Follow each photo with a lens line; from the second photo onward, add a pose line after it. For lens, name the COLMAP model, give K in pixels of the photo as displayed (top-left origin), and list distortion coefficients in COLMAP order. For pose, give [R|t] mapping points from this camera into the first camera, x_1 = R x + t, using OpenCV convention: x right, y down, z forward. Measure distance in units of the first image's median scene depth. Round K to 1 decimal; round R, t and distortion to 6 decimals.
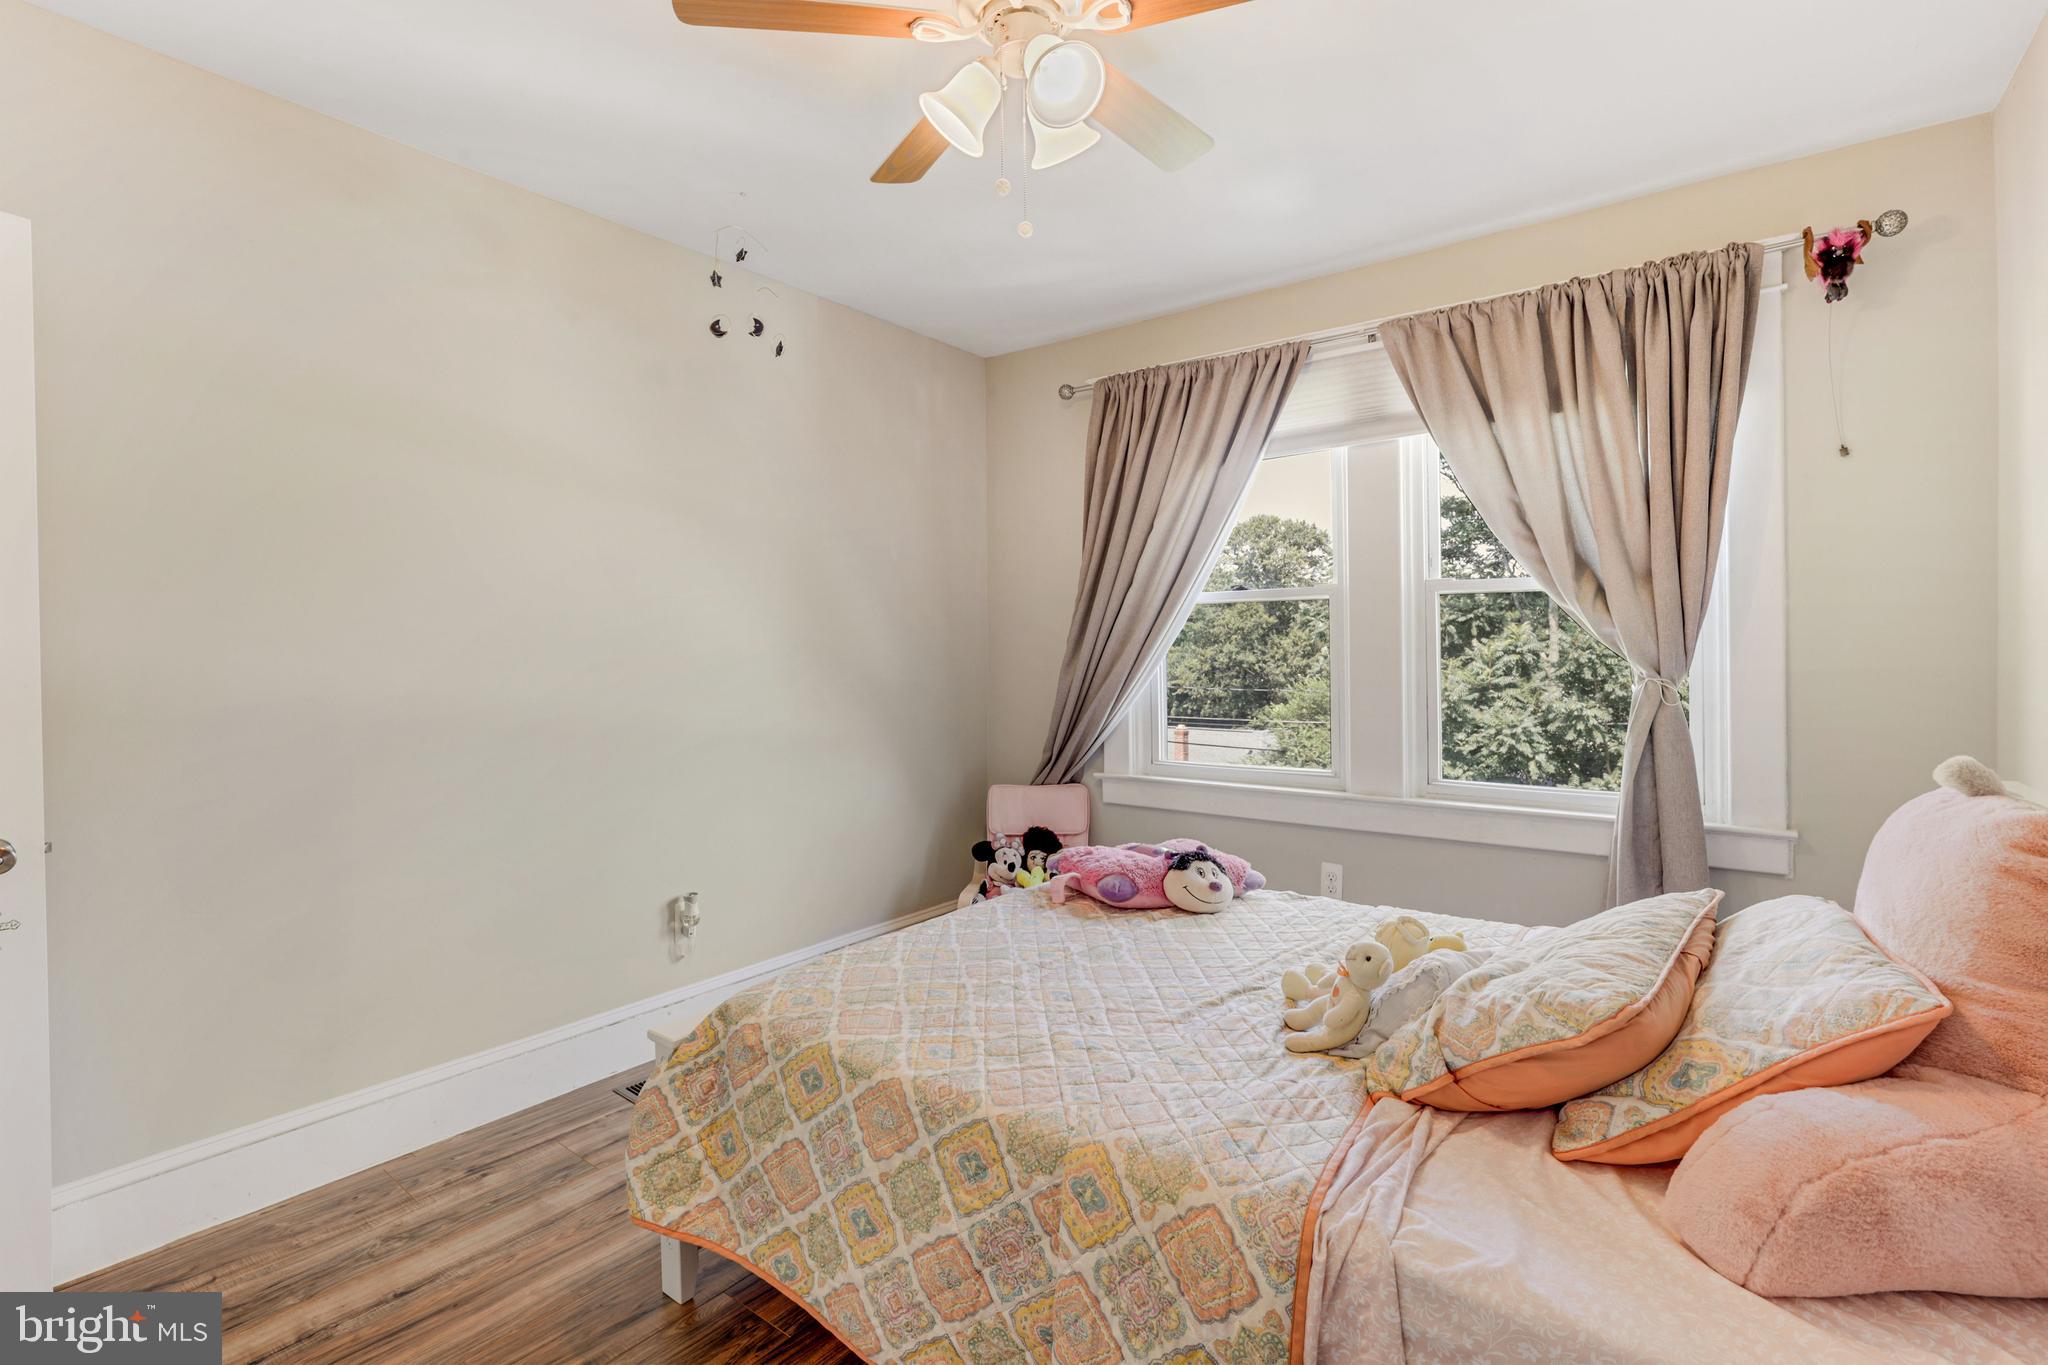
lens RADIAL K [[950.2, 0, 1033.7], [0, 950.2, 668.4], [0, 0, 1]] dist [-0.014539, 0.005042]
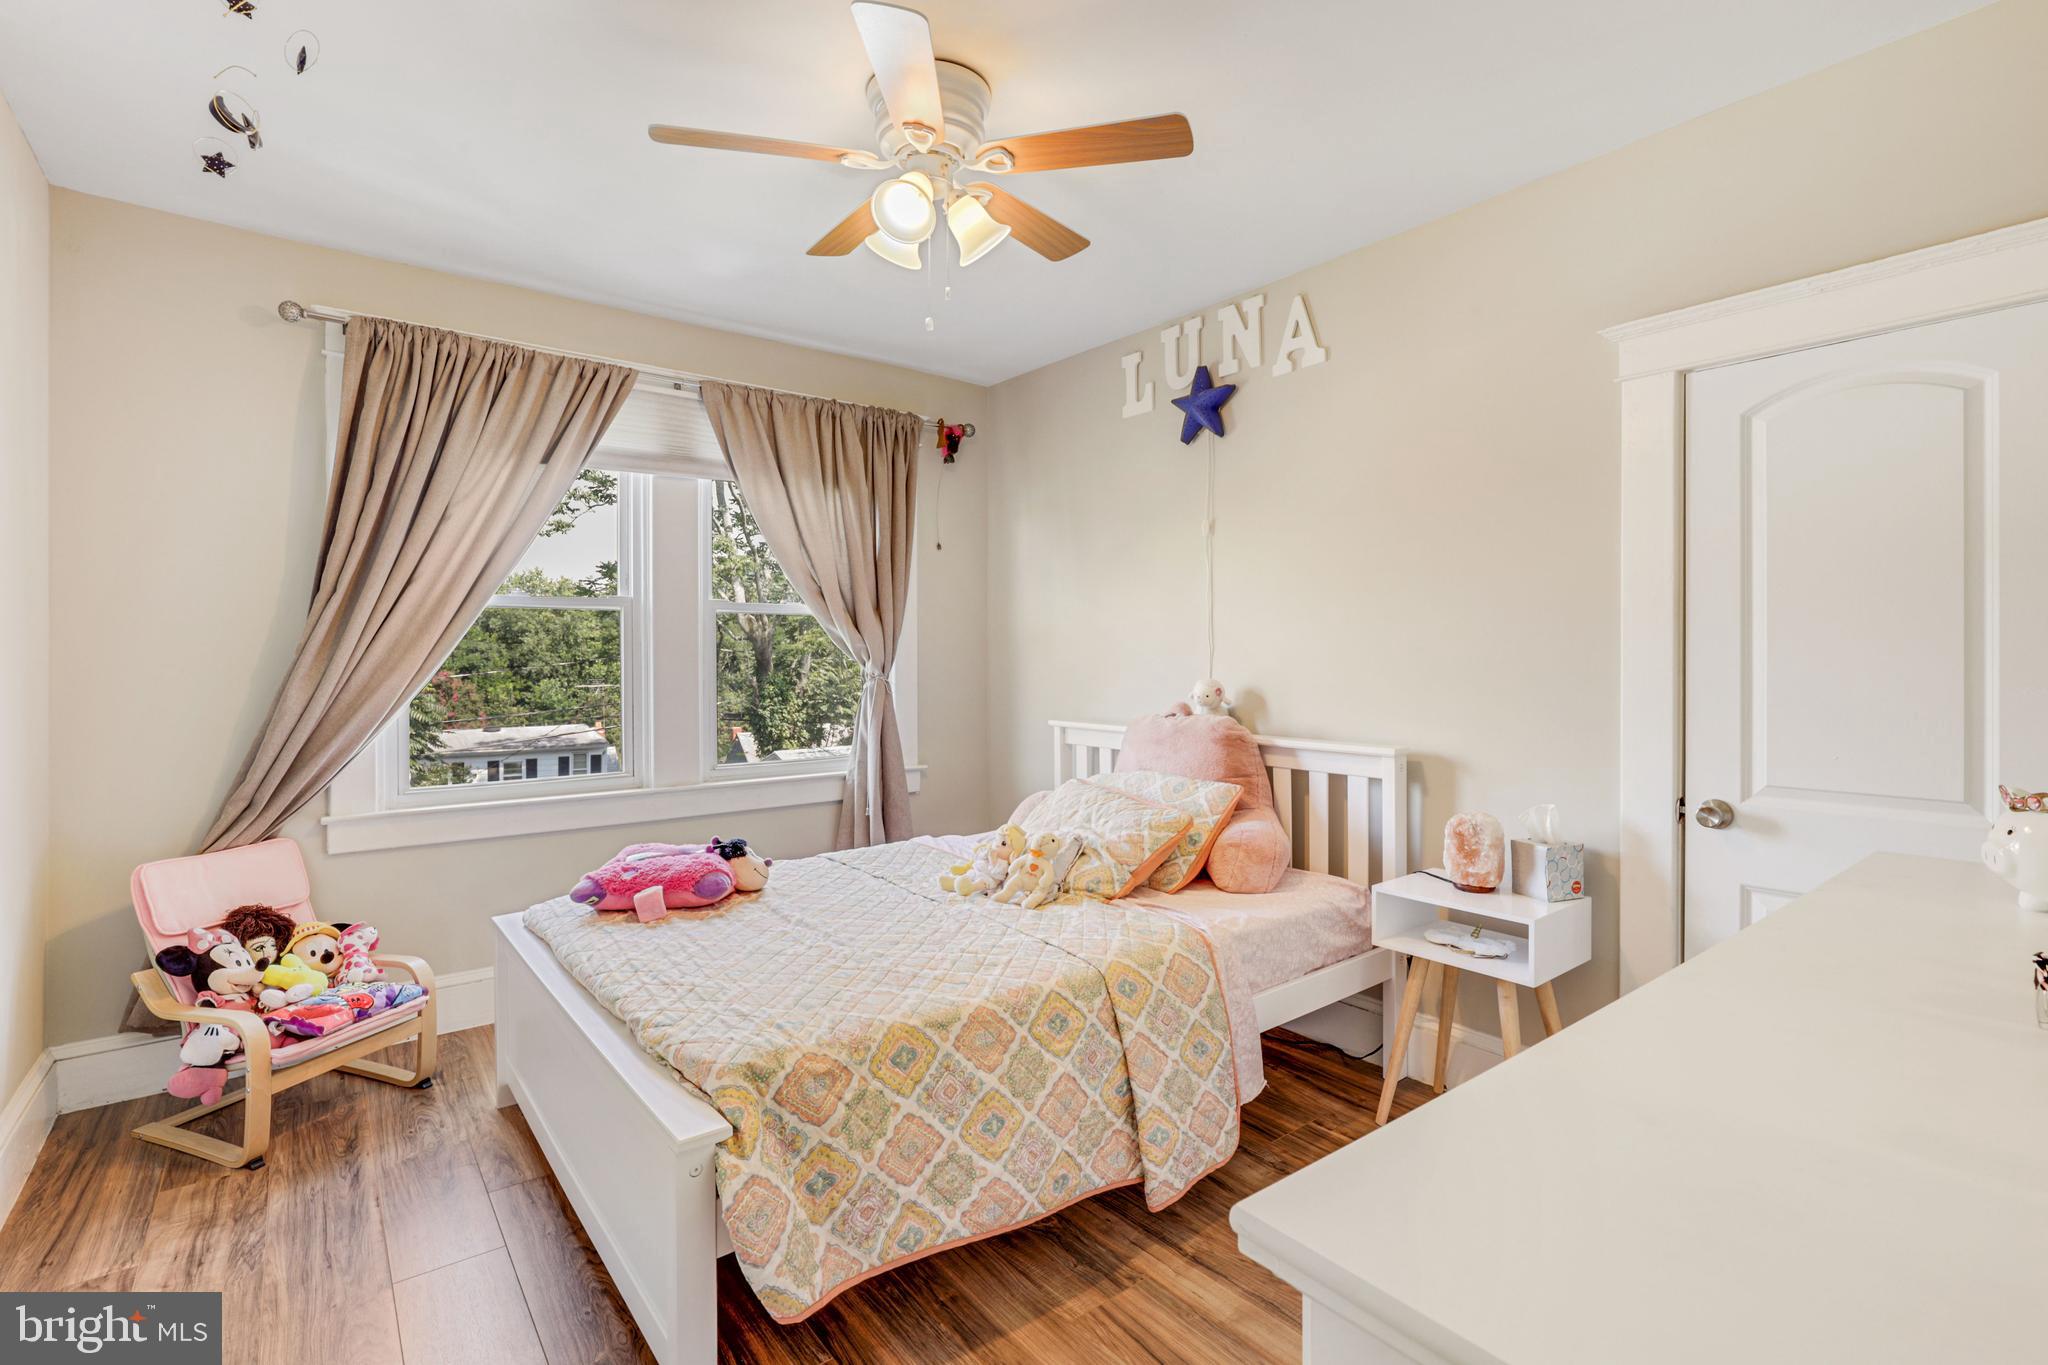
lens RADIAL K [[950.2, 0, 1038.9], [0, 950.2, 672.4], [0, 0, 1]] dist [-0.014539, 0.005042]
pose [[0.238800, -0.012580, 0.970987, -0.837192], [0.020616, 0.999756, 0.007882, -0.004008], [-0.970850, 0.018136, 0.239001, 0.398557]]
